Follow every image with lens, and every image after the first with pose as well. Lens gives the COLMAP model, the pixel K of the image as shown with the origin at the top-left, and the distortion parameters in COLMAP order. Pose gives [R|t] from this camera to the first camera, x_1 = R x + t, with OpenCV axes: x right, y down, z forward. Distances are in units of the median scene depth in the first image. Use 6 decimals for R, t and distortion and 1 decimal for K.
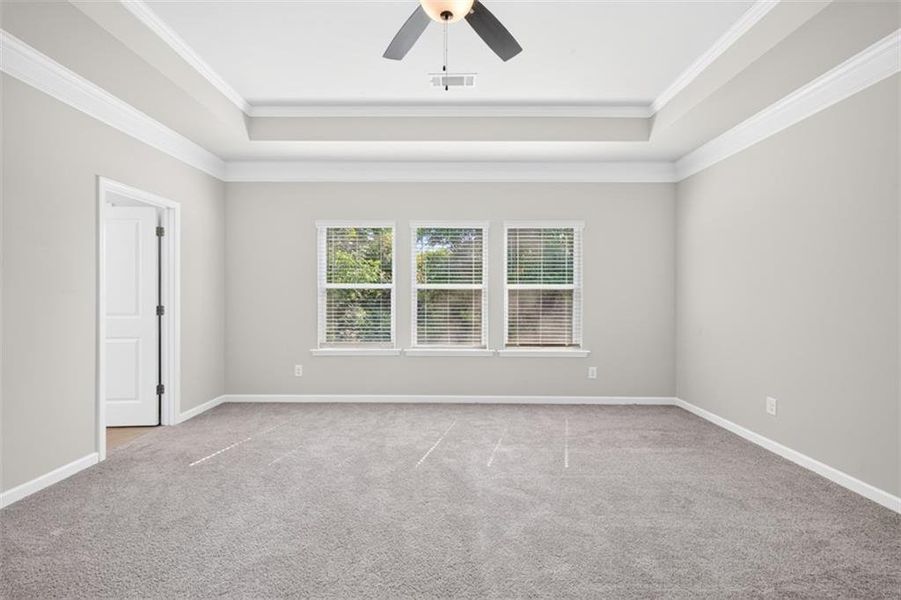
lens RADIAL K [[376.5, 0, 450.1], [0, 376.5, 293.8], [0, 0, 1]] dist [0.005046, -0.000424]
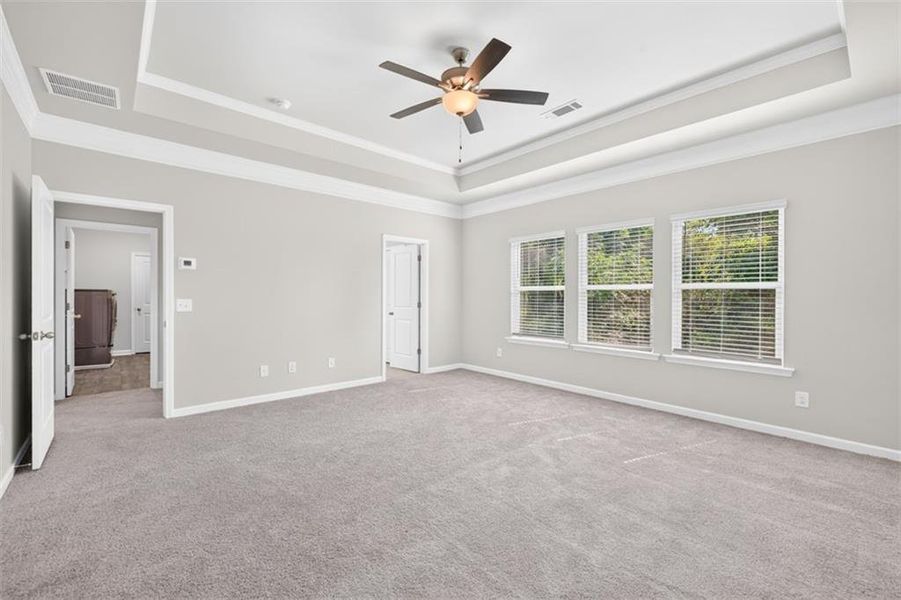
lens RADIAL K [[376.5, 0, 450.1], [0, 376.5, 293.8], [0, 0, 1]] dist [0.005046, -0.000424]
pose [[0.671712, -0.004637, -0.740798, 0.484631], [0.001754, 0.999988, -0.004669, 0.002192], [0.740811, 0.001837, 0.671712, -0.027182]]
